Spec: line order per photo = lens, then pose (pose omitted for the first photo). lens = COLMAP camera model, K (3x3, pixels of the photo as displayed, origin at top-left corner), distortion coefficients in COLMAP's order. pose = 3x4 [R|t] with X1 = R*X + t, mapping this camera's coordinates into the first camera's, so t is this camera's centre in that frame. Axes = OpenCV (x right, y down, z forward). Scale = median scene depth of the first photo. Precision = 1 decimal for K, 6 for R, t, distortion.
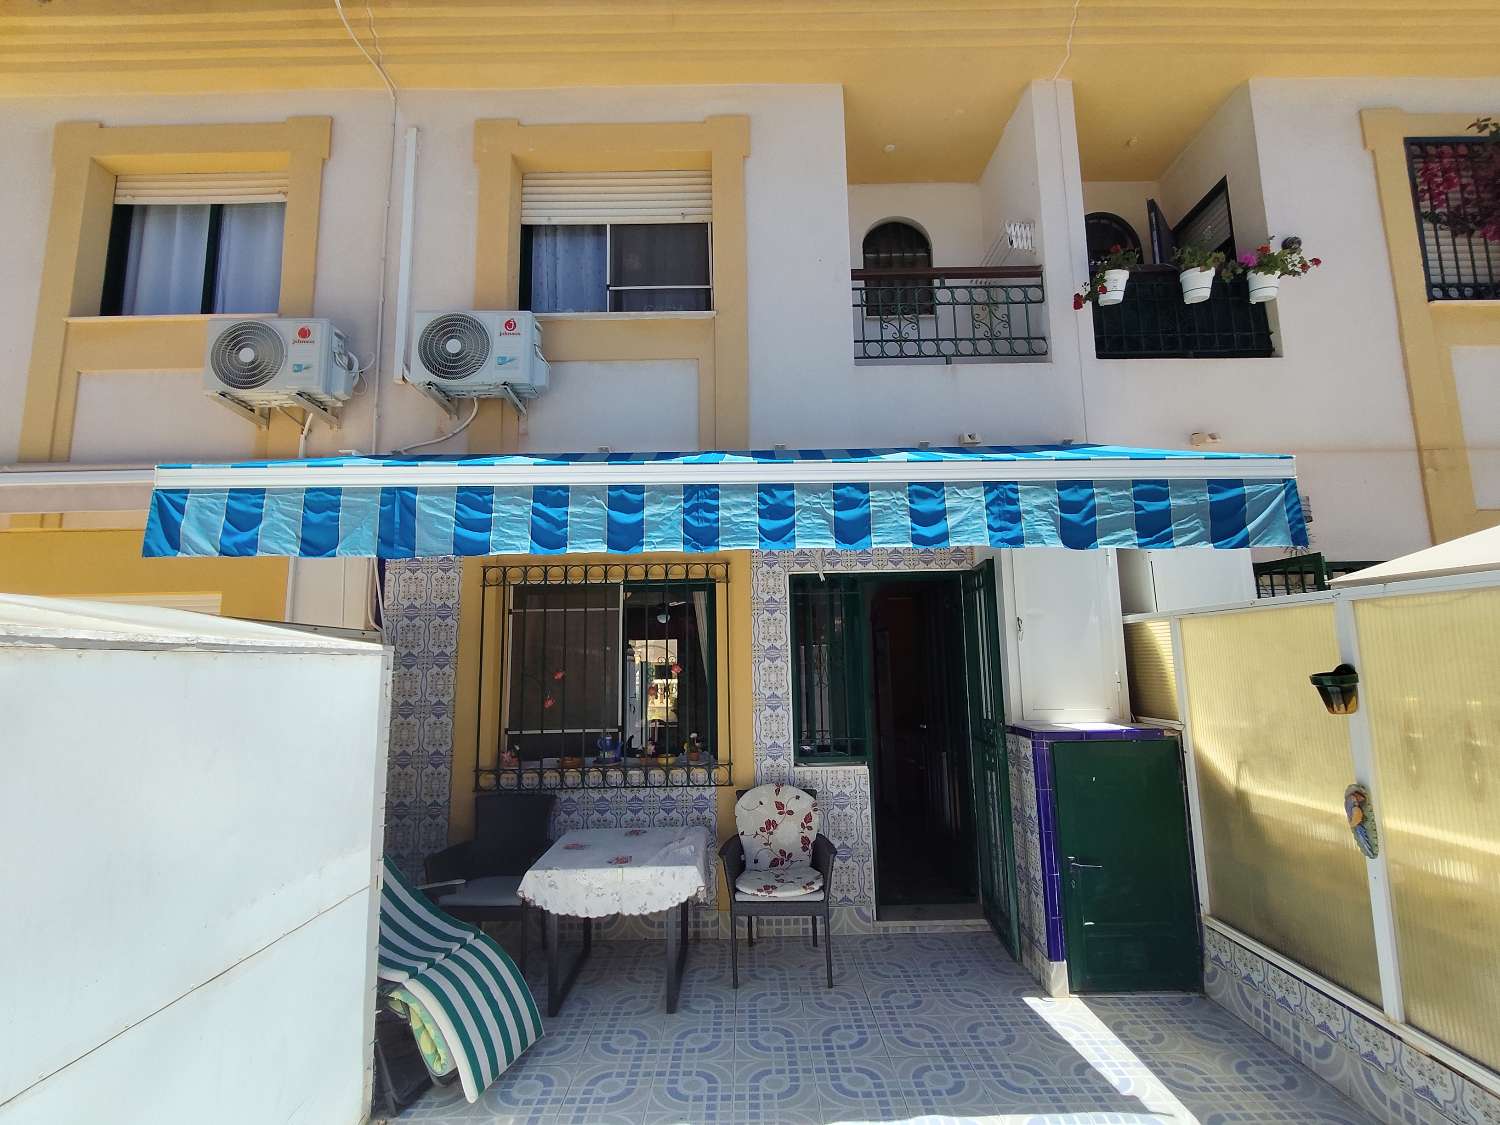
lens RADIAL K [[688.1, 0, 750.0], [0, 688.1, 562.5], [0, 0, 1]] dist [0.005420, -0.000798]
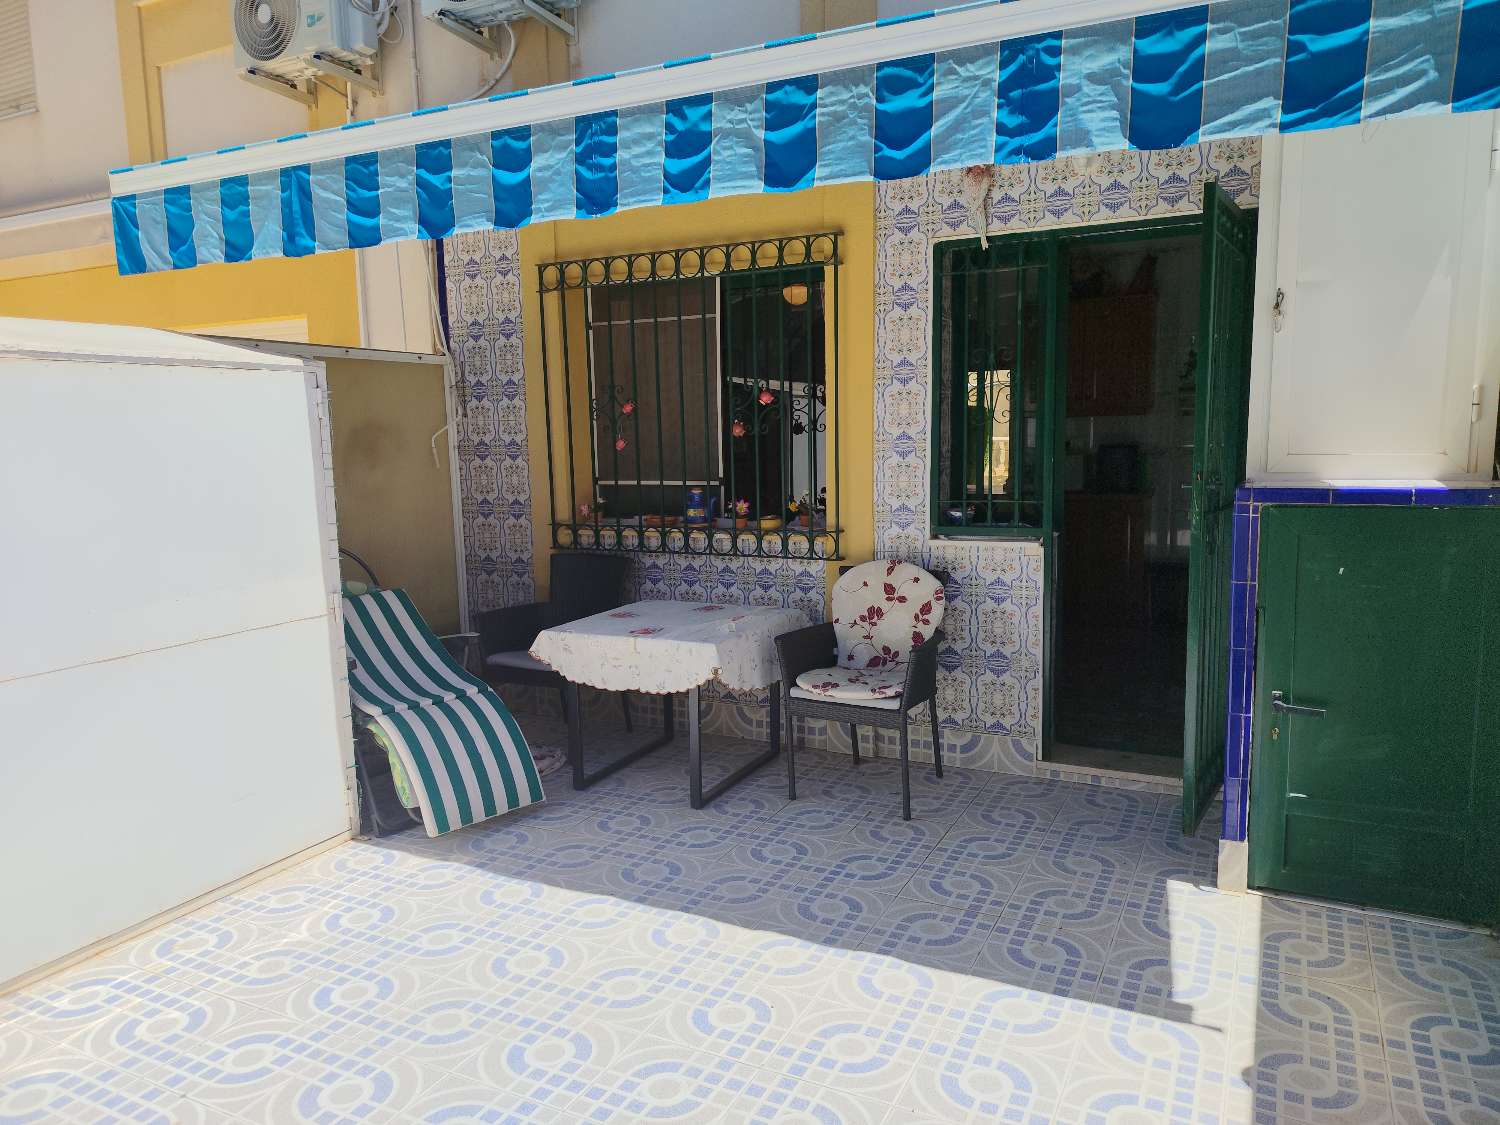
lens RADIAL K [[1045.7, 0, 750.0], [0, 1045.7, 562.5], [0, 0, 1]] dist [0.030248, -0.030196]
pose [[0.890905, 0.058344, -0.450426, 0.478368], [0.068771, 0.962952, 0.260756, 0.047046], [0.448953, -0.263285, 0.853887, 0.037229]]
